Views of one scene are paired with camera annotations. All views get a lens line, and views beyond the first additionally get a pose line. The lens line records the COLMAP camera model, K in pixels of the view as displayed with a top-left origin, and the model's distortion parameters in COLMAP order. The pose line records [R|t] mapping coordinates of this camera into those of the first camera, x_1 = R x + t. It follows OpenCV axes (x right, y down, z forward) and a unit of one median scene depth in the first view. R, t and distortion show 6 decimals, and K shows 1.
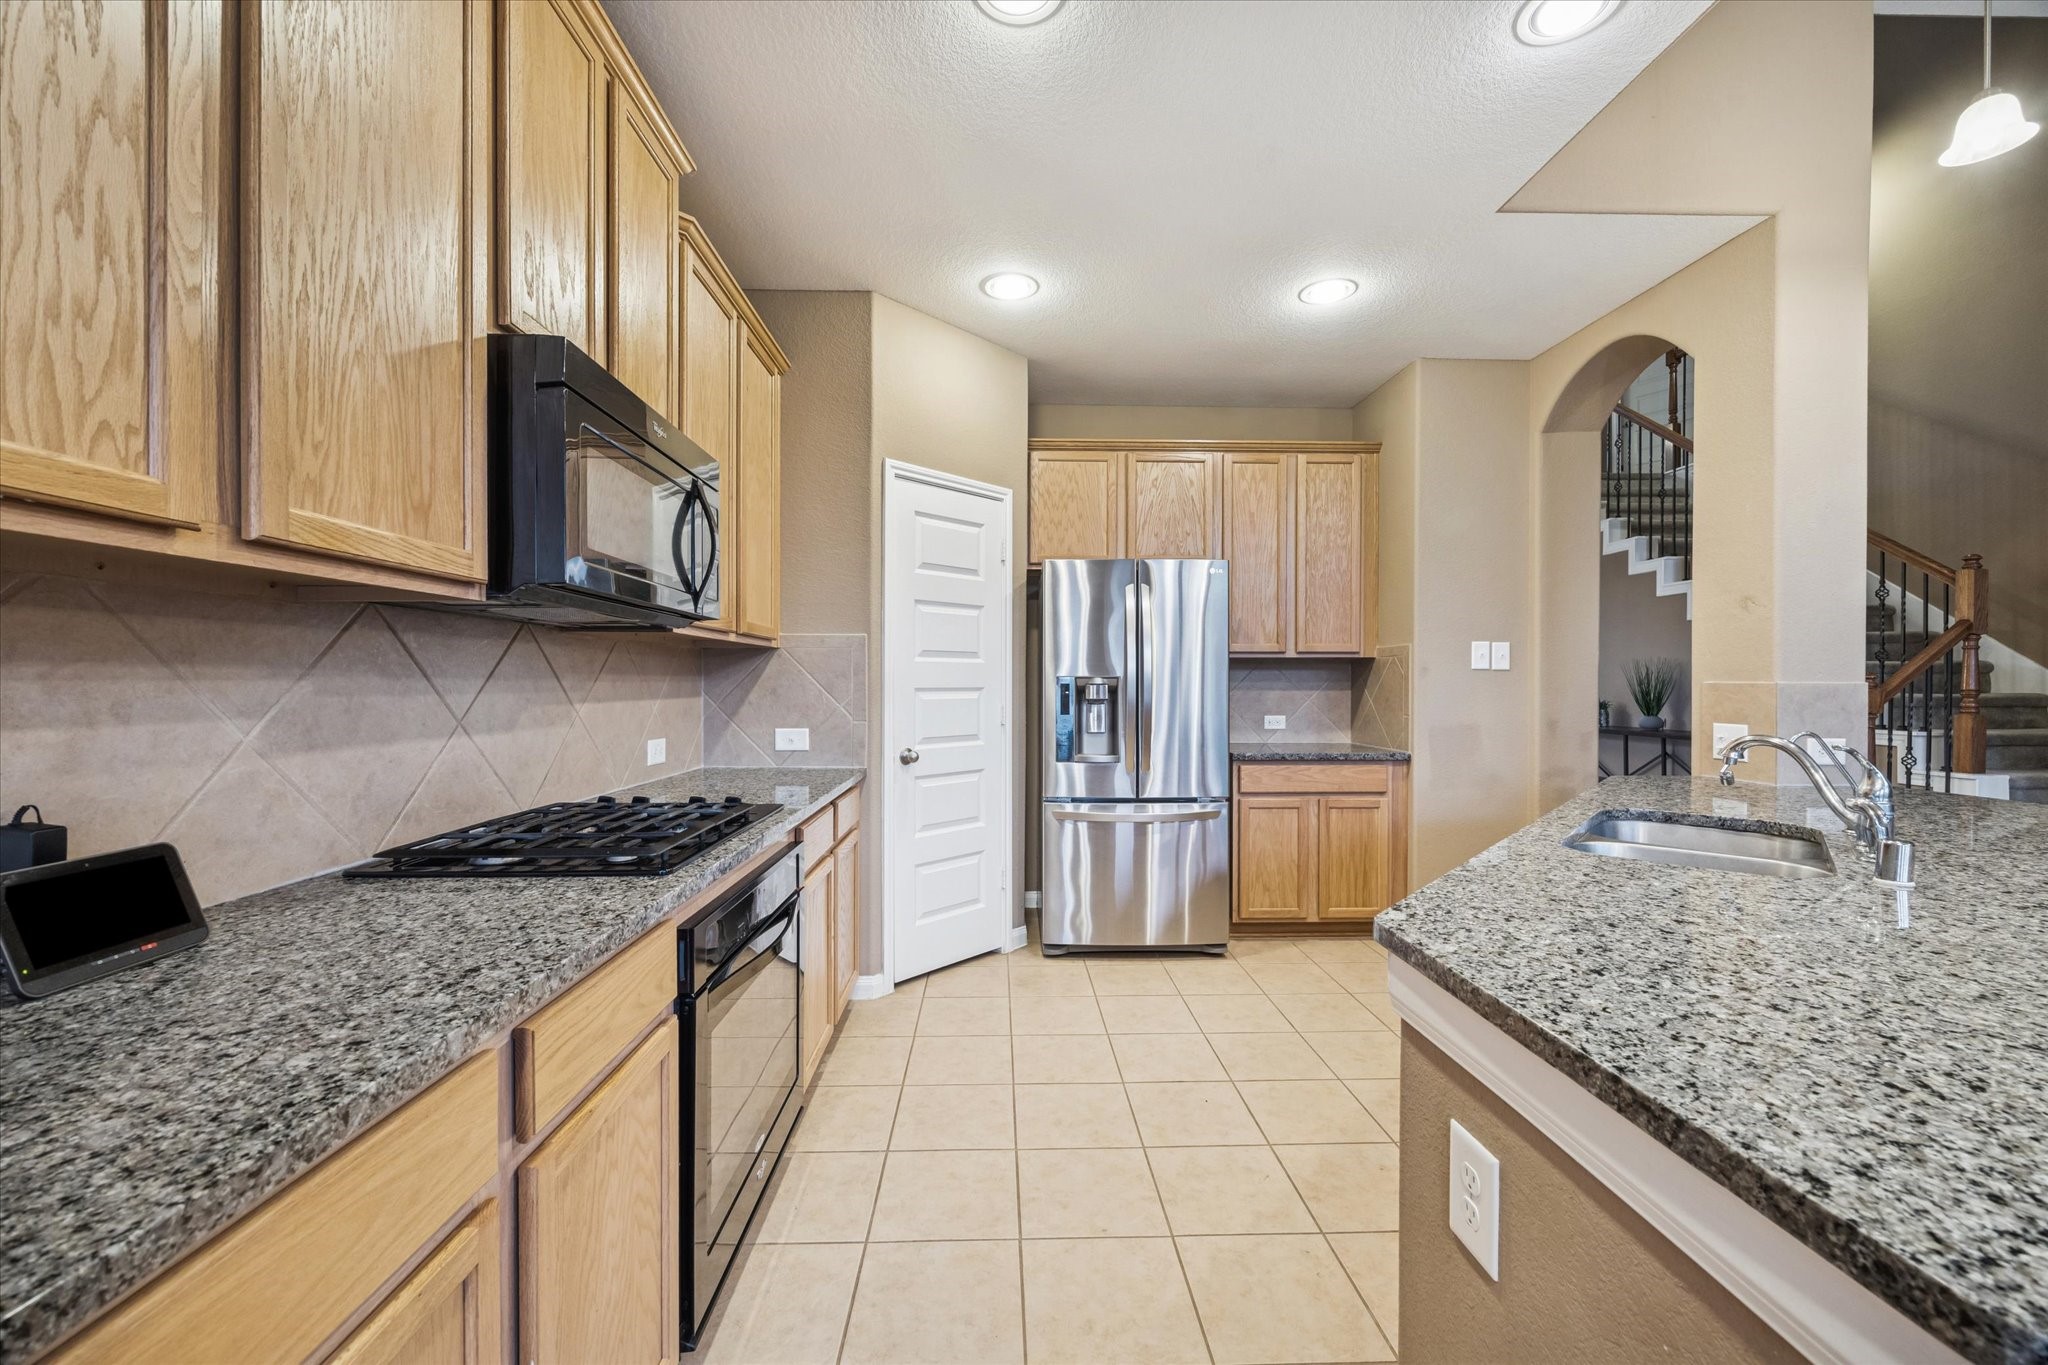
lens RADIAL K [[783.2, 0, 1017.1], [0, 783.2, 692.6], [0, 0, 1]] dist [-0.006227, 0.000166]
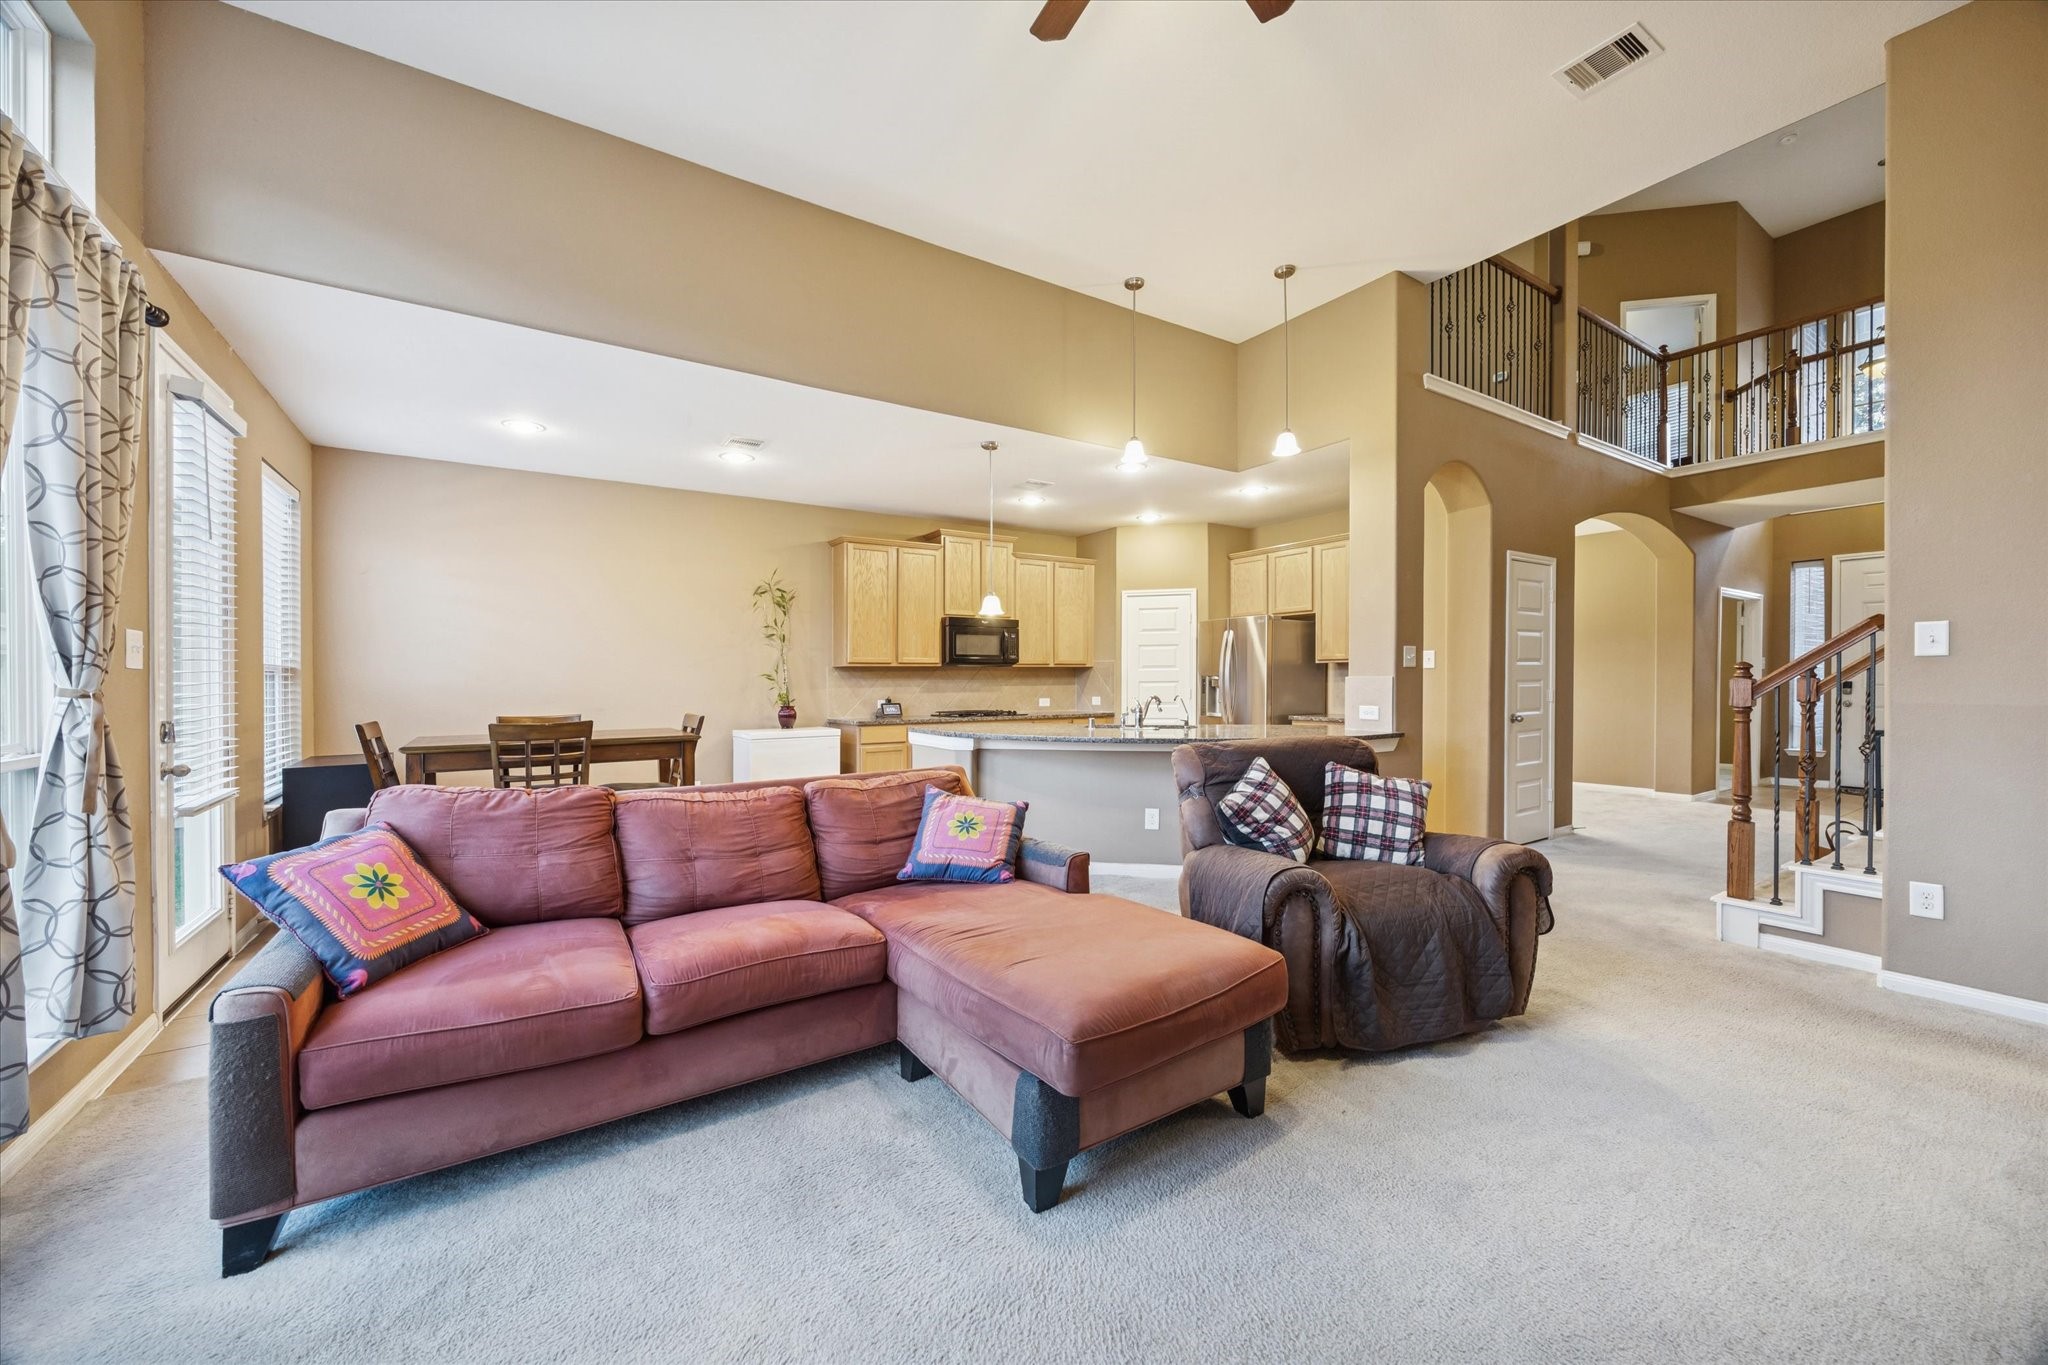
lens RADIAL K [[783.2, 0, 1034.7], [0, 783.2, 684.1], [0, 0, 1]] dist [-0.006227, 0.000166]
pose [[0.548777, 0.002833, -0.835964, 3.442512], [-0.004895, 0.999988, 0.000176, 0.003250], [0.835955, 0.003996, 0.548784, -1.180472]]
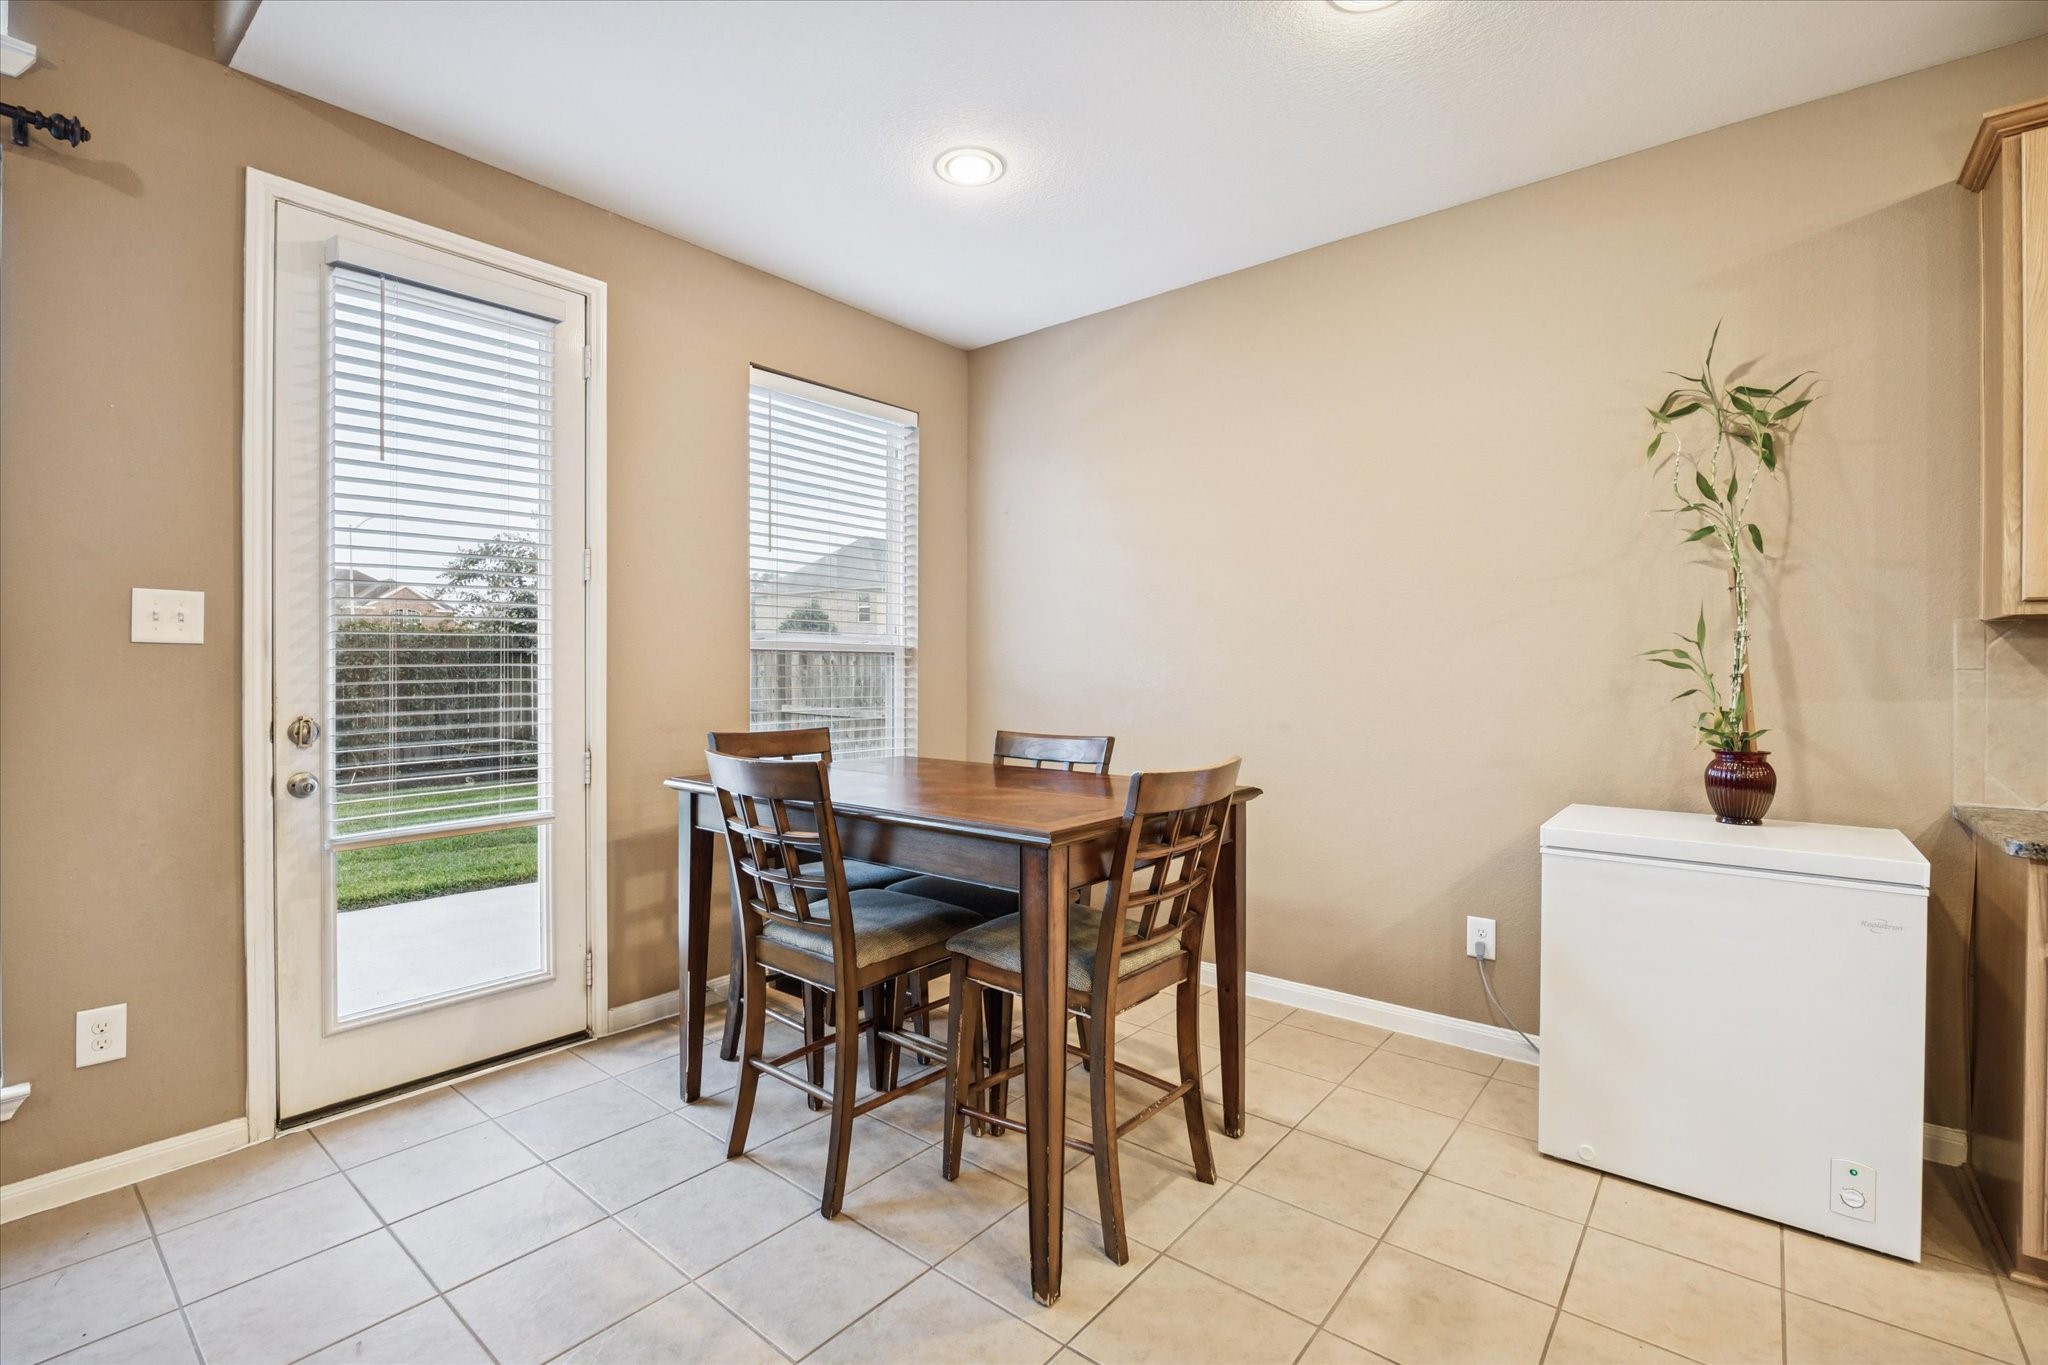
lens RADIAL K [[904.1, 0, 1018.3], [0, 904.1, 675.8], [0, 0, 1]] dist [-0.016976, 0.002004]
pose [[-0.653041, 0.006102, -0.757298, 1.243498], [-0.009579, 0.999821, 0.016316, -0.009096], [0.757262, 0.017909, -0.652866, 0.013662]]
